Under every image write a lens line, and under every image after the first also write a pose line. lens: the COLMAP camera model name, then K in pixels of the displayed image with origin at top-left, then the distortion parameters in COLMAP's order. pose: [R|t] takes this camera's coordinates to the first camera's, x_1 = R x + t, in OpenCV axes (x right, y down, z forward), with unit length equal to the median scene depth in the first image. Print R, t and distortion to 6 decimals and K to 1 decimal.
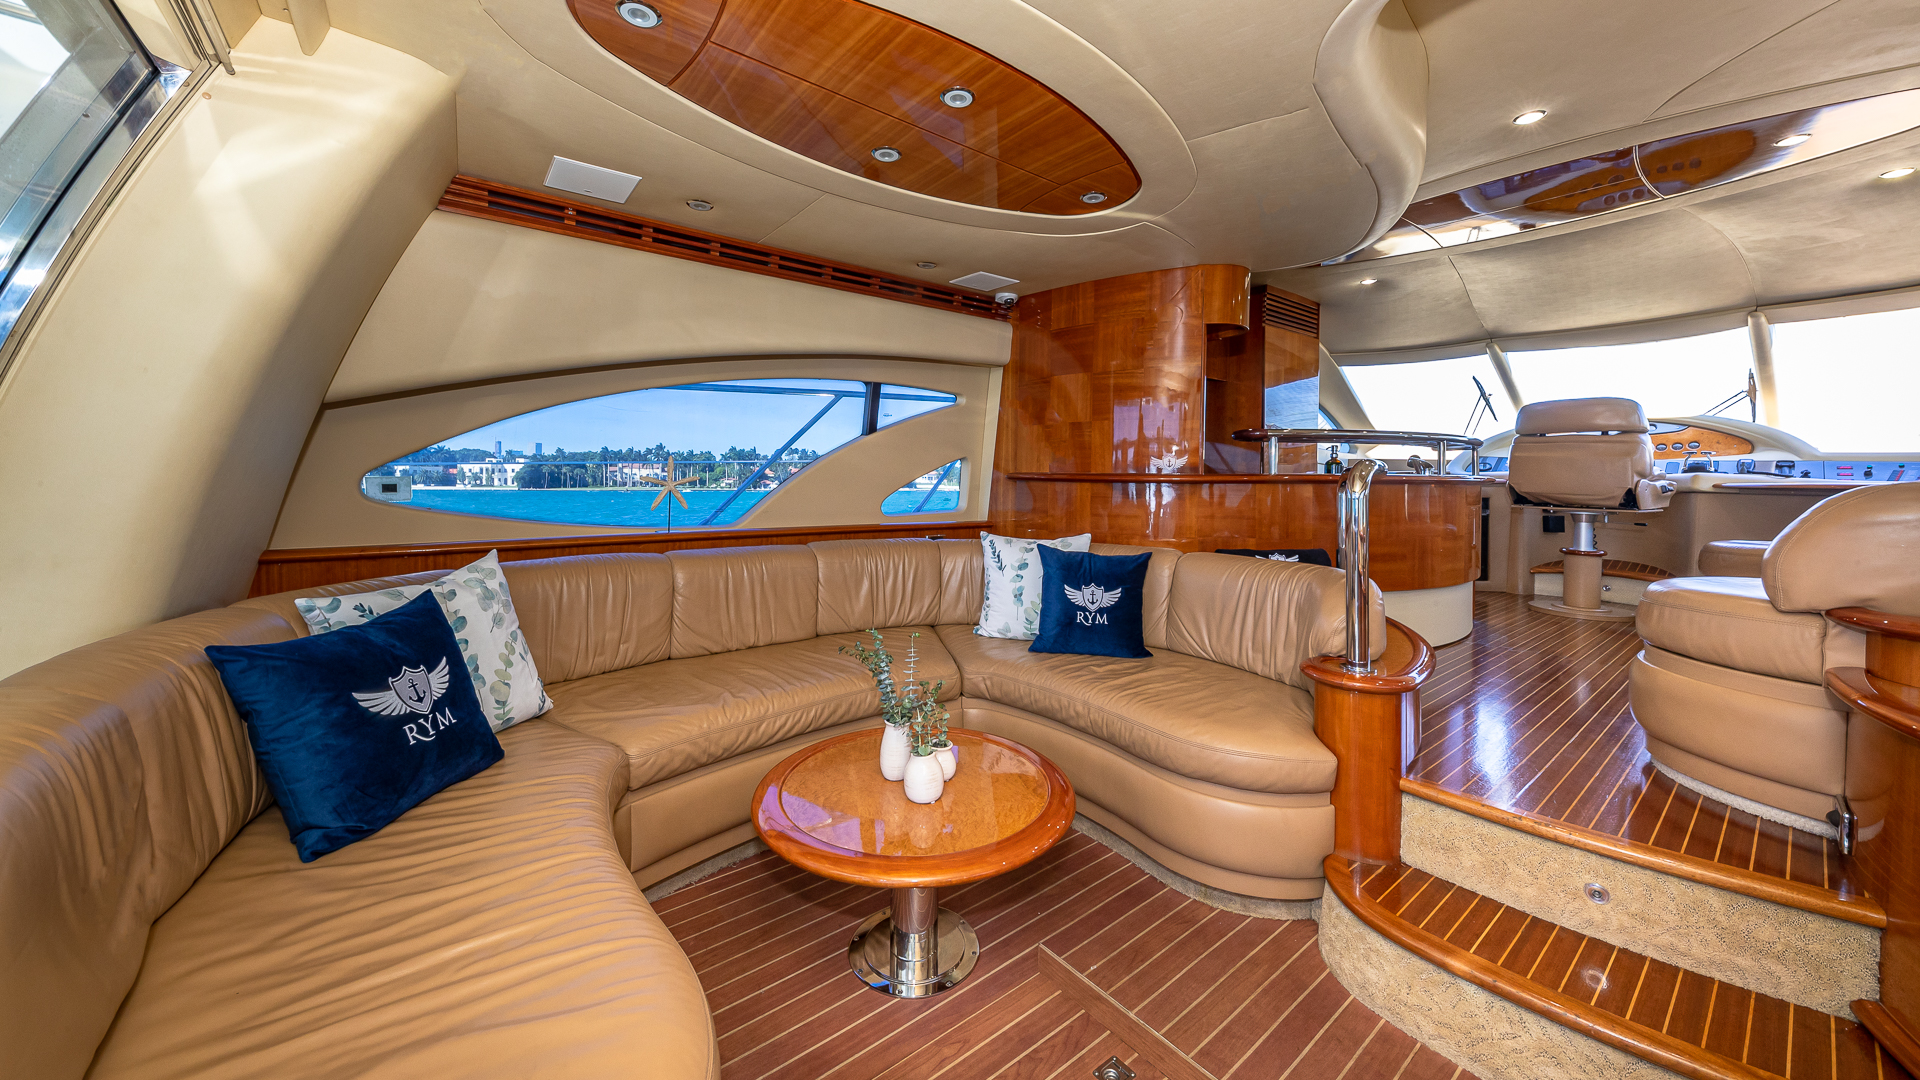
lens RADIAL K [[675.9, 0, 960.0], [0, 675.9, 540.0], [0, 0, 1]] dist [-0.001129, -0.000255]
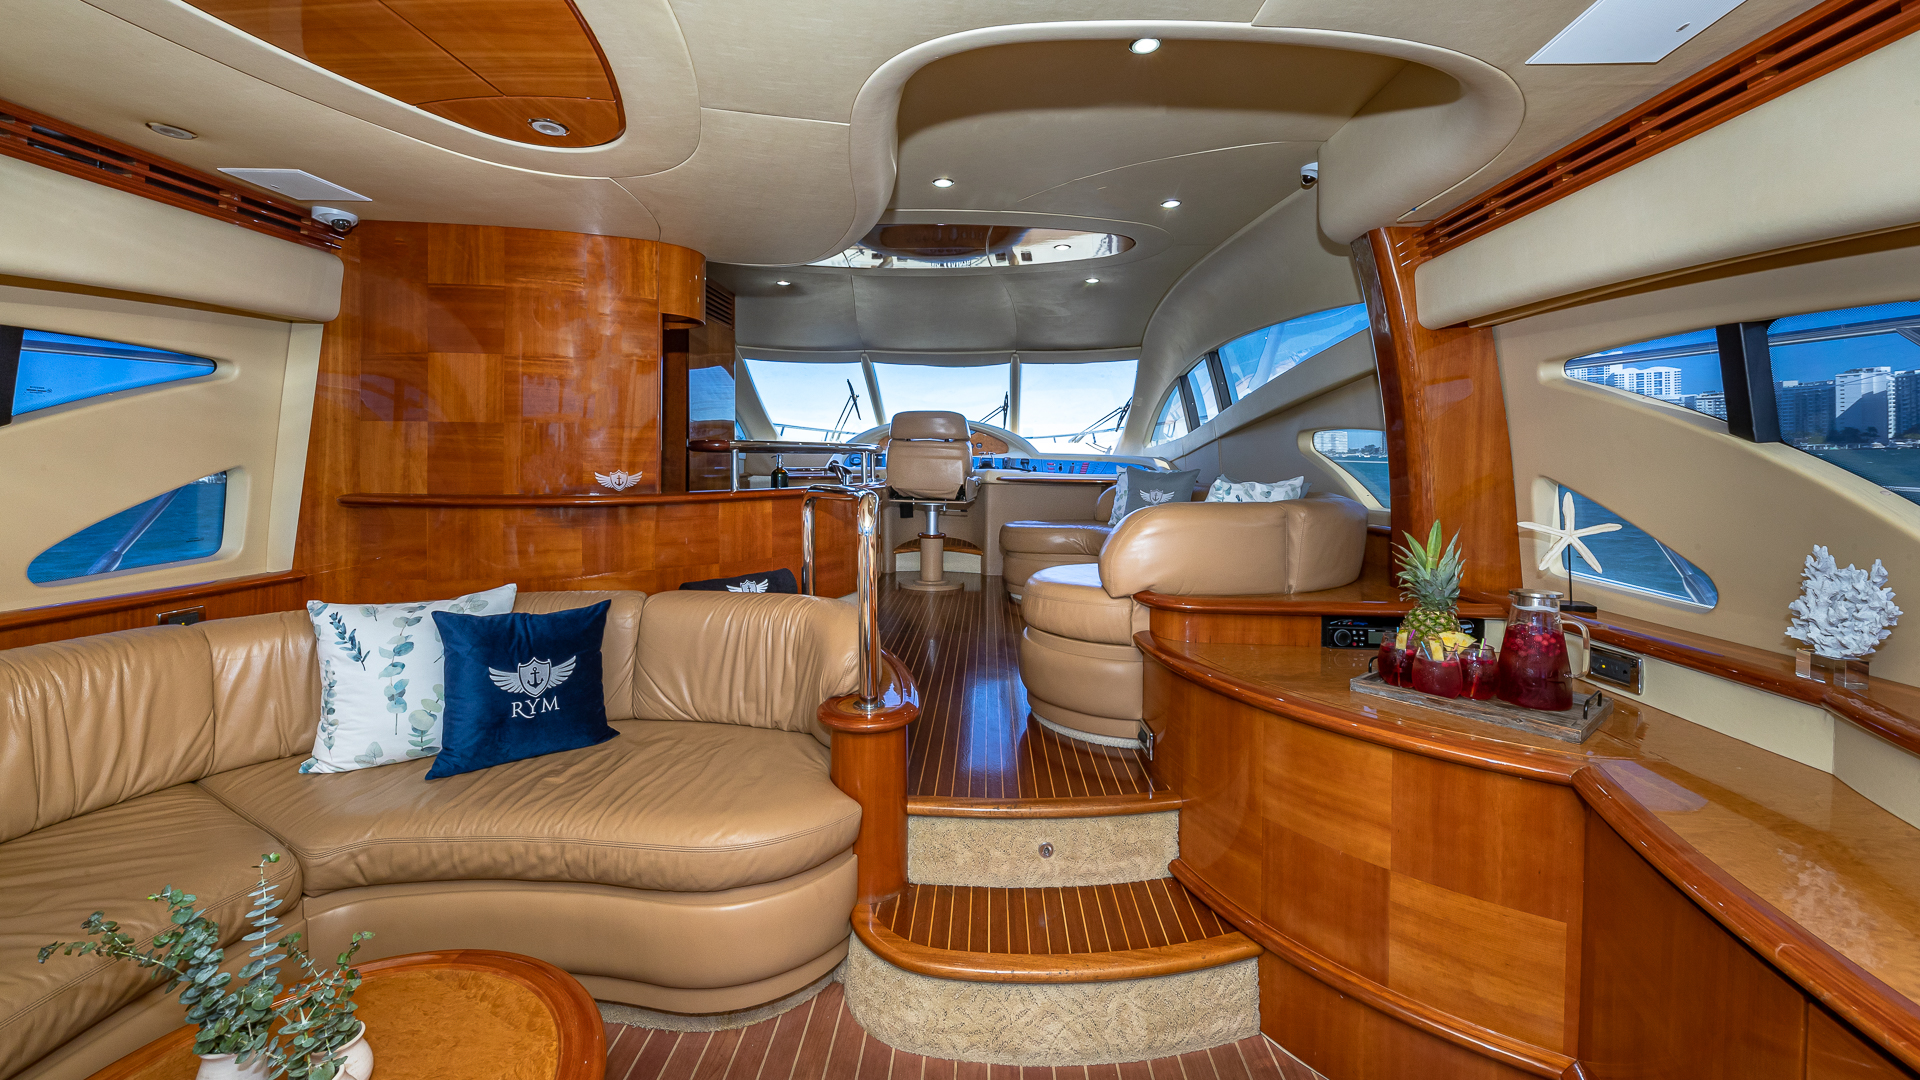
lens RADIAL K [[750.9, 0, 965.8], [0, 750.9, 509.0], [0, 0, 1]] dist [0.020391, -0.012502]
pose [[0.655120, -0.044711, 0.754201, -0.094400], [0.057096, 0.998323, 0.009587, -0.070996], [-0.753364, 0.036781, 0.656574, 0.132007]]
